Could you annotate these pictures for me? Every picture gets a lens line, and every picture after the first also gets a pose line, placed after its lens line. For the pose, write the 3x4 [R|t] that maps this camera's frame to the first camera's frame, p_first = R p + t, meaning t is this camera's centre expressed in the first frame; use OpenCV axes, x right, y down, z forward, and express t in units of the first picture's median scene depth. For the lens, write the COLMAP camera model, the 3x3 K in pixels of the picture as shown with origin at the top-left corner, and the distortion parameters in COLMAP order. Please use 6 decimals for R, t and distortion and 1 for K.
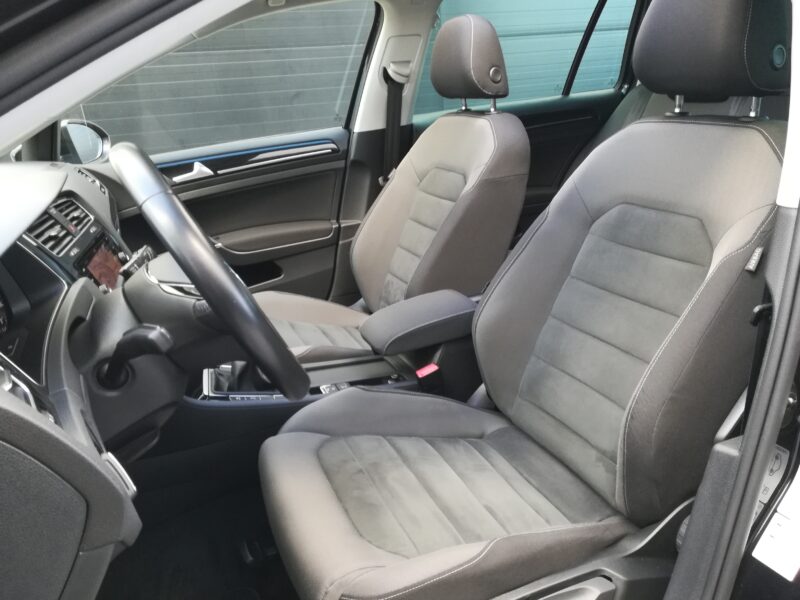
lens RADIAL K [[618.4, 0, 400.3], [0, 618.4, 307.8], [0, 0, 1]] dist [0.076575, -0.131878]
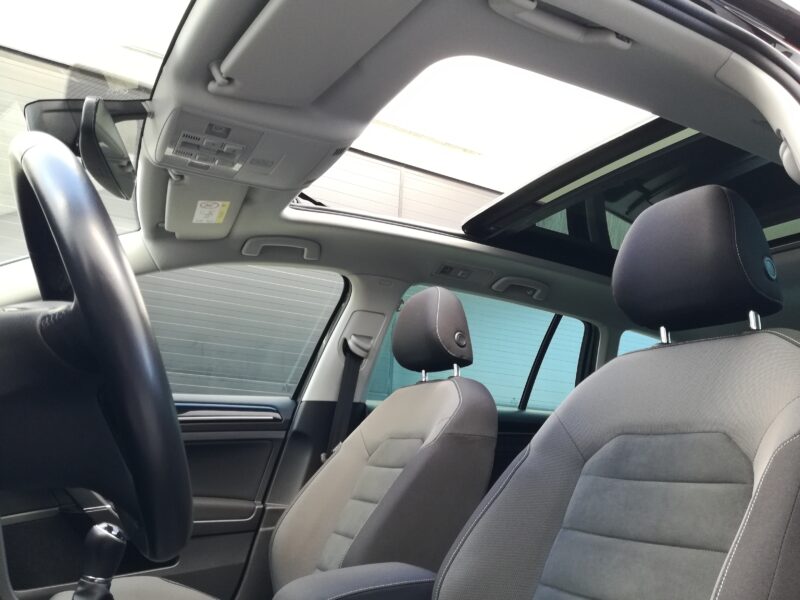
lens RADIAL K [[618.4, 0, 400.3], [0, 618.4, 307.8], [0, 0, 1]] dist [0.076575, -0.131878]
pose [[0.989414, 0.131352, 0.061706, -0.005851], [-0.071676, 0.812007, -0.579230, 0.131378], [-0.126188, 0.568675, 0.812825, 0.169701]]
